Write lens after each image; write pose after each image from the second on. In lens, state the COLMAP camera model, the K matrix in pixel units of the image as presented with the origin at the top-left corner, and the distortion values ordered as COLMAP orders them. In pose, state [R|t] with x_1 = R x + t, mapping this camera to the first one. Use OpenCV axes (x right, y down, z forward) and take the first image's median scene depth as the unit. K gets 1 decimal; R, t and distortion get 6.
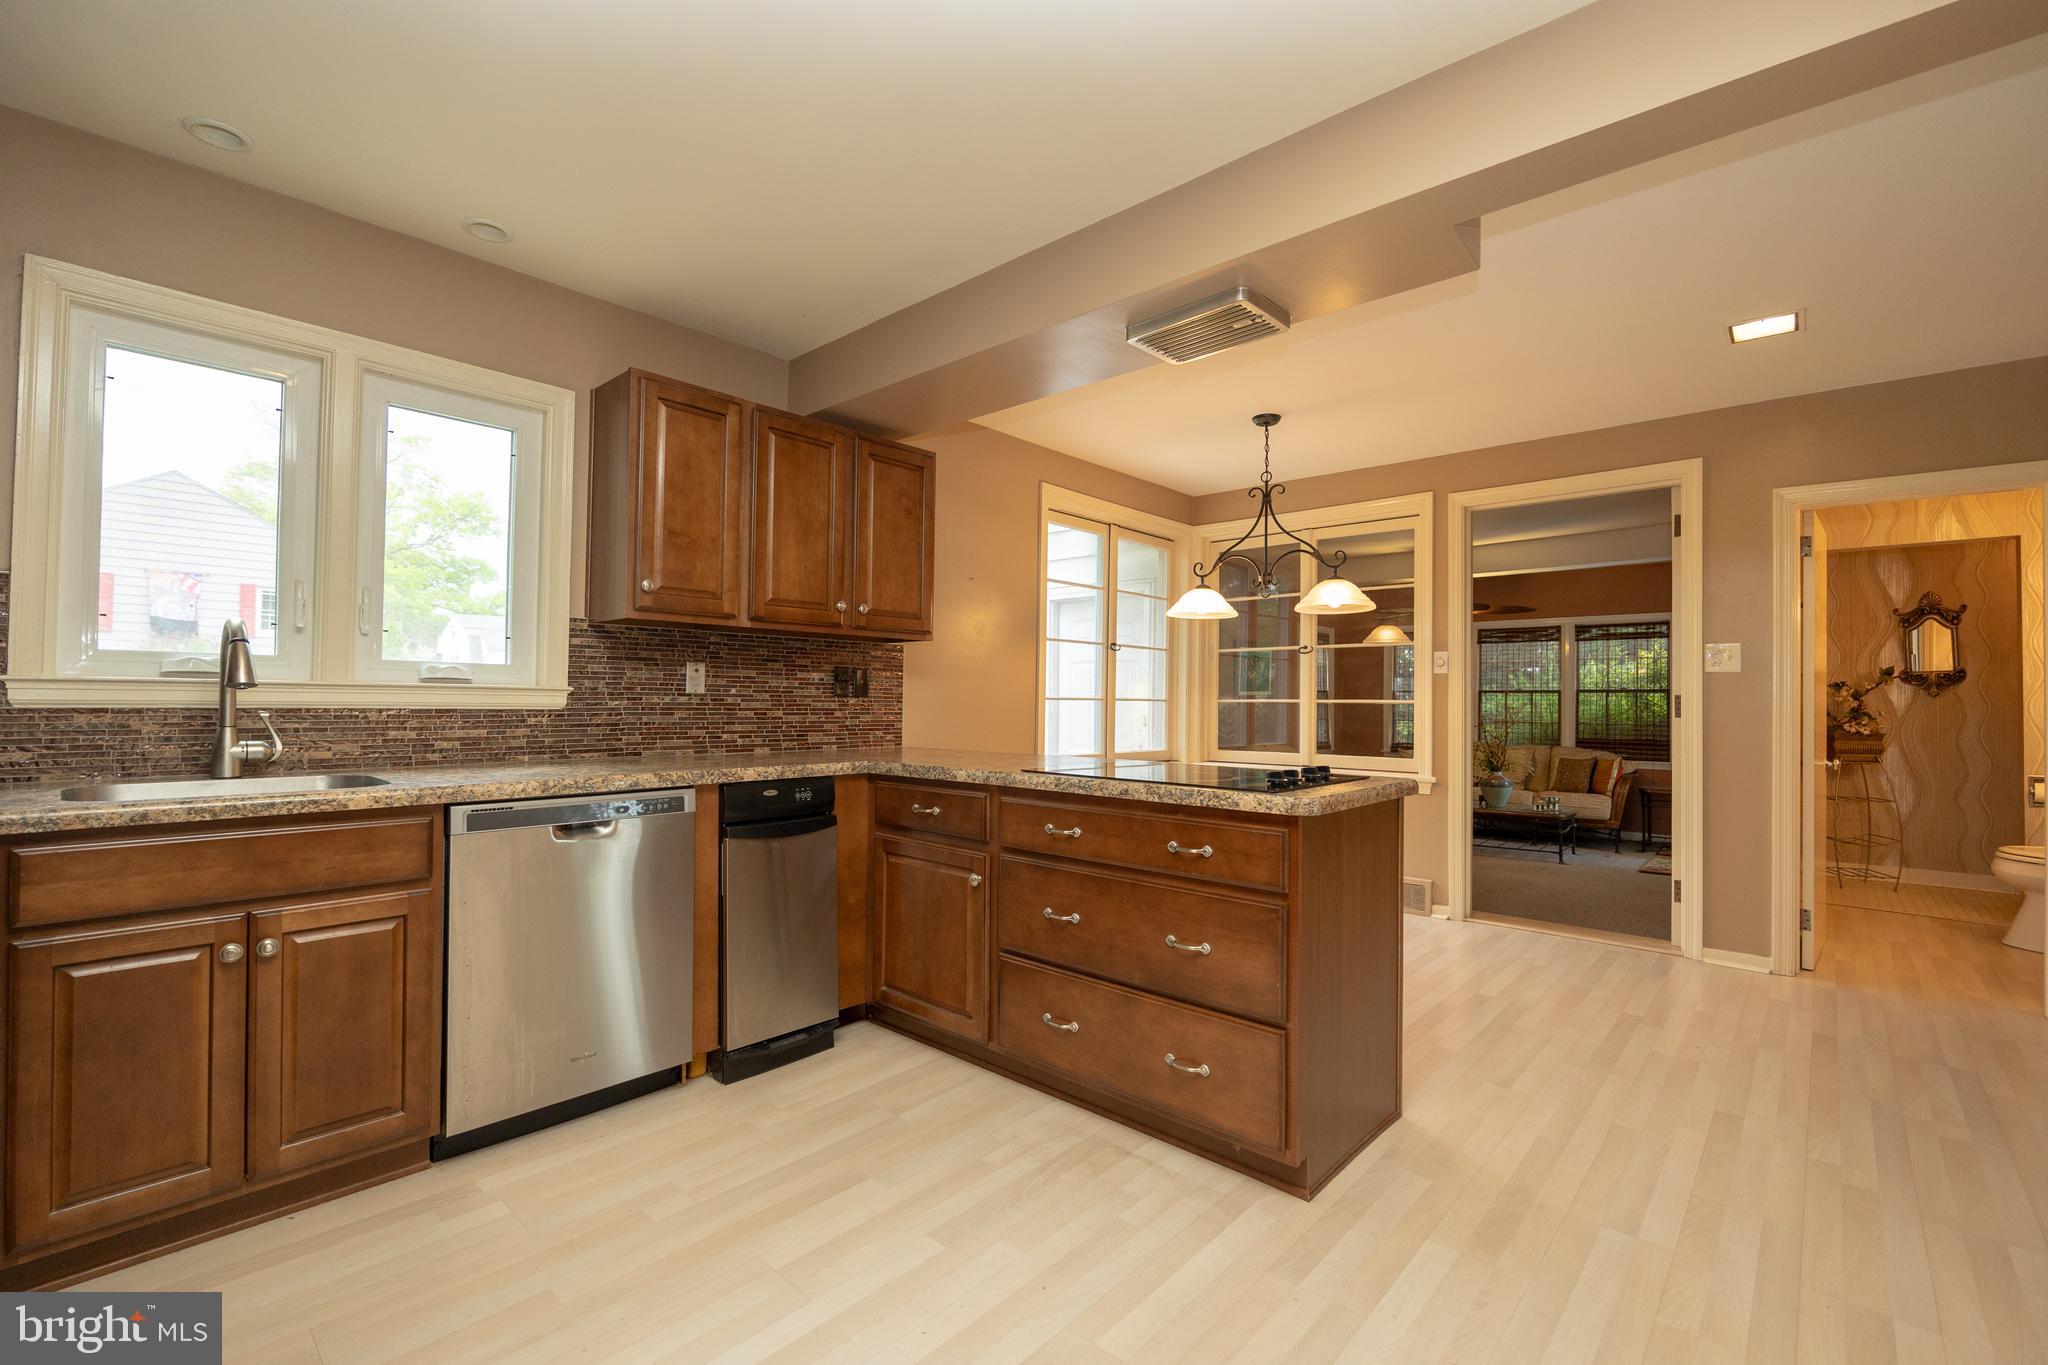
lens RADIAL K [[871.3, 0, 1030.4], [0, 871.3, 679.5], [0, 0, 1]] dist [-0.023633, -0.000179]
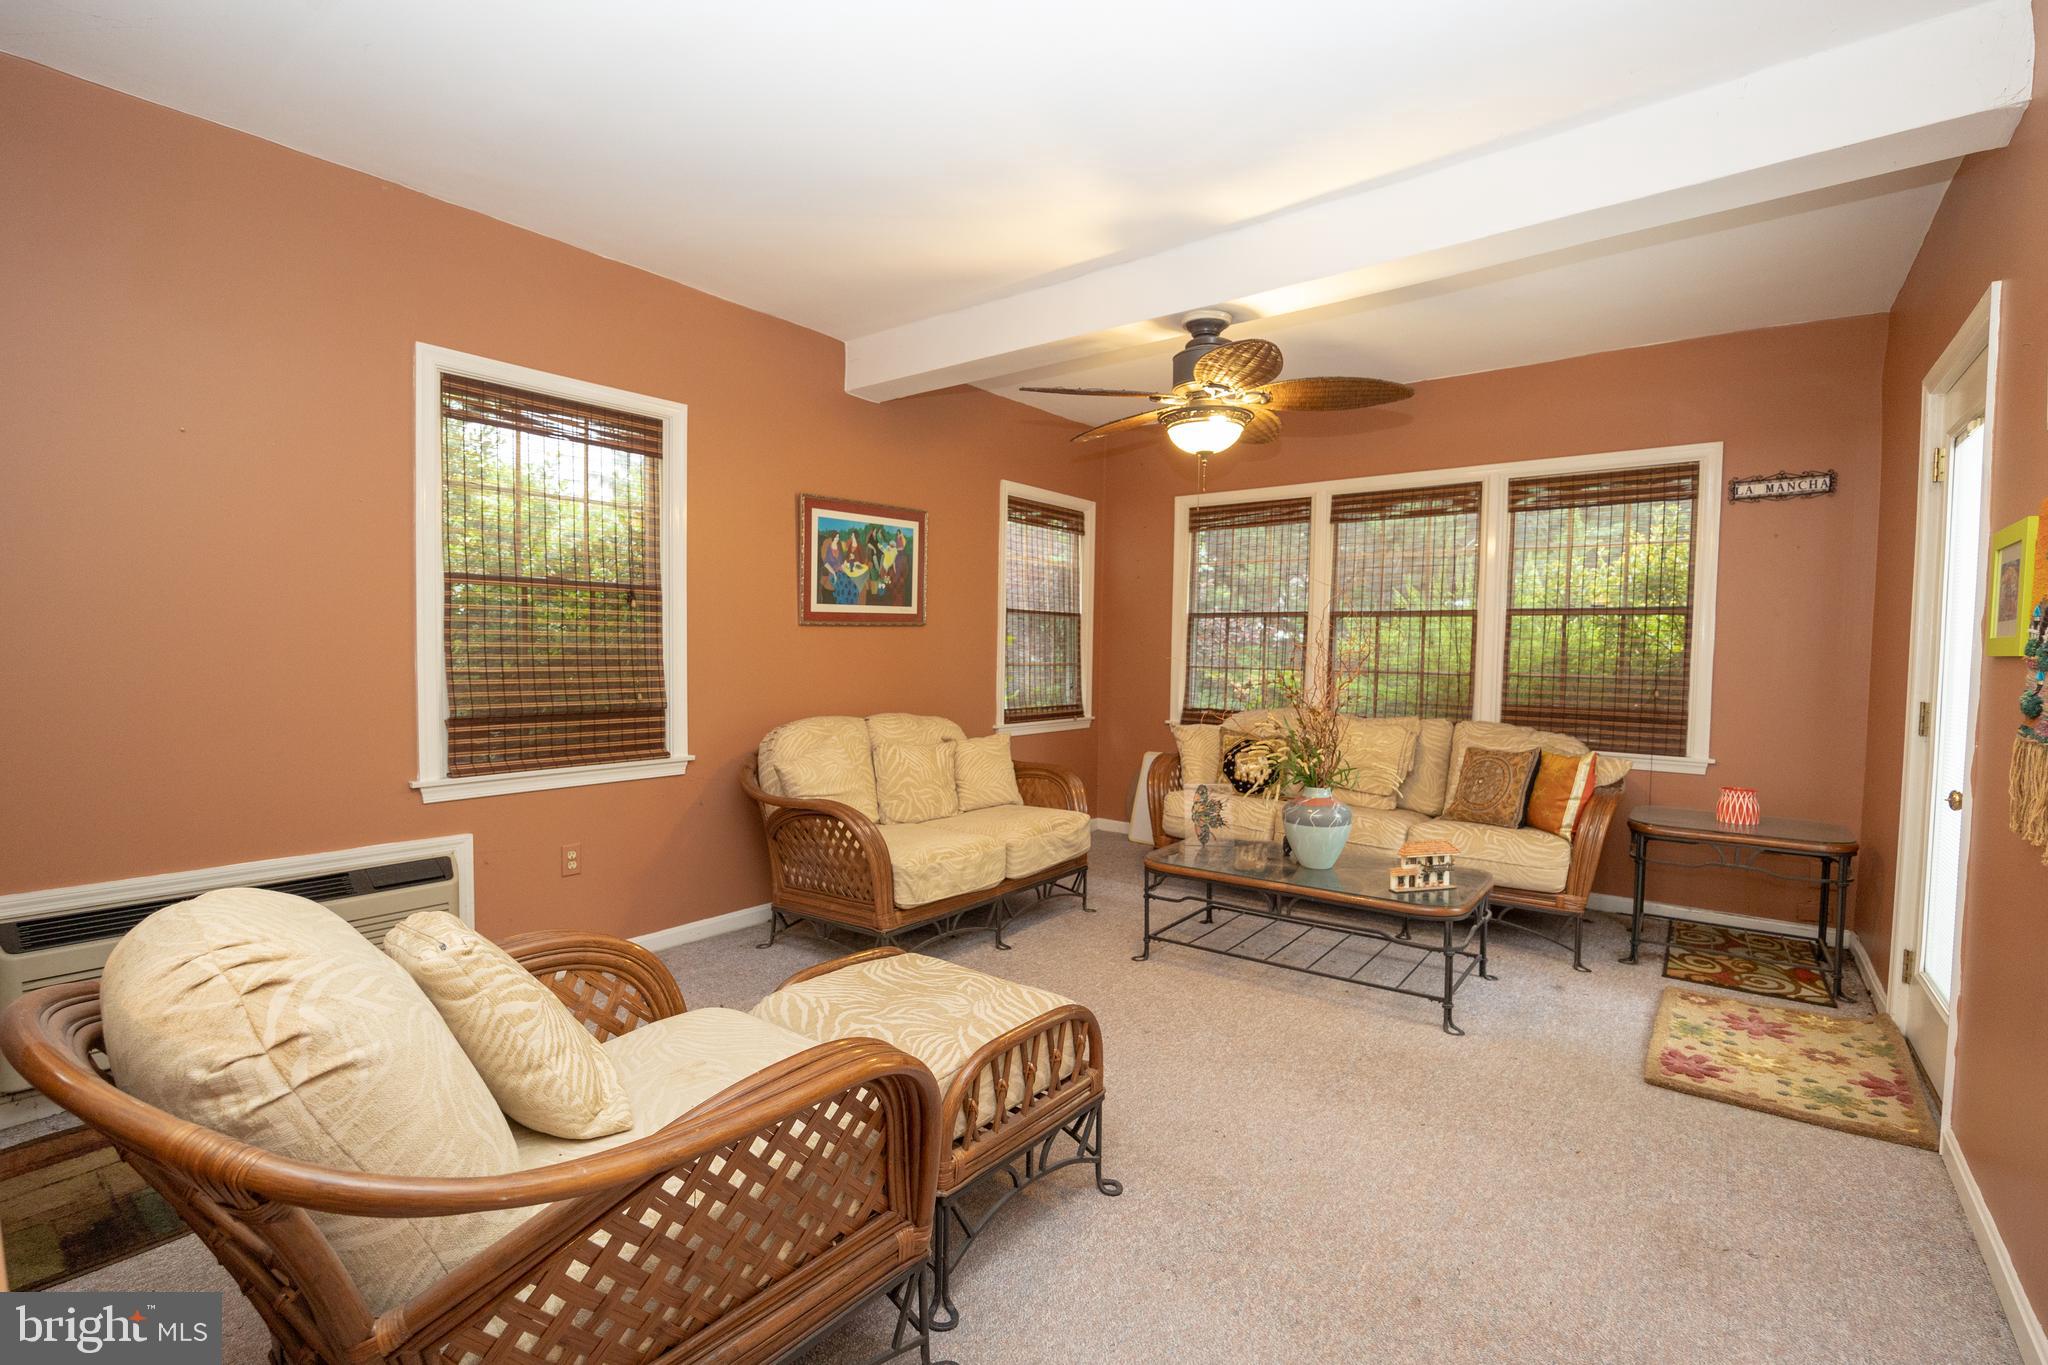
lens RADIAL K [[906.0, 0, 1006.4], [0, 906.0, 686.7], [0, 0, 1]] dist [-0.017658, -0.000657]
pose [[0.998746, -0.008116, 0.049398, 0.219219], [0.004123, 0.996754, 0.080405, 0.009534], [-0.049890, -0.080101, 0.995537, 0.339531]]
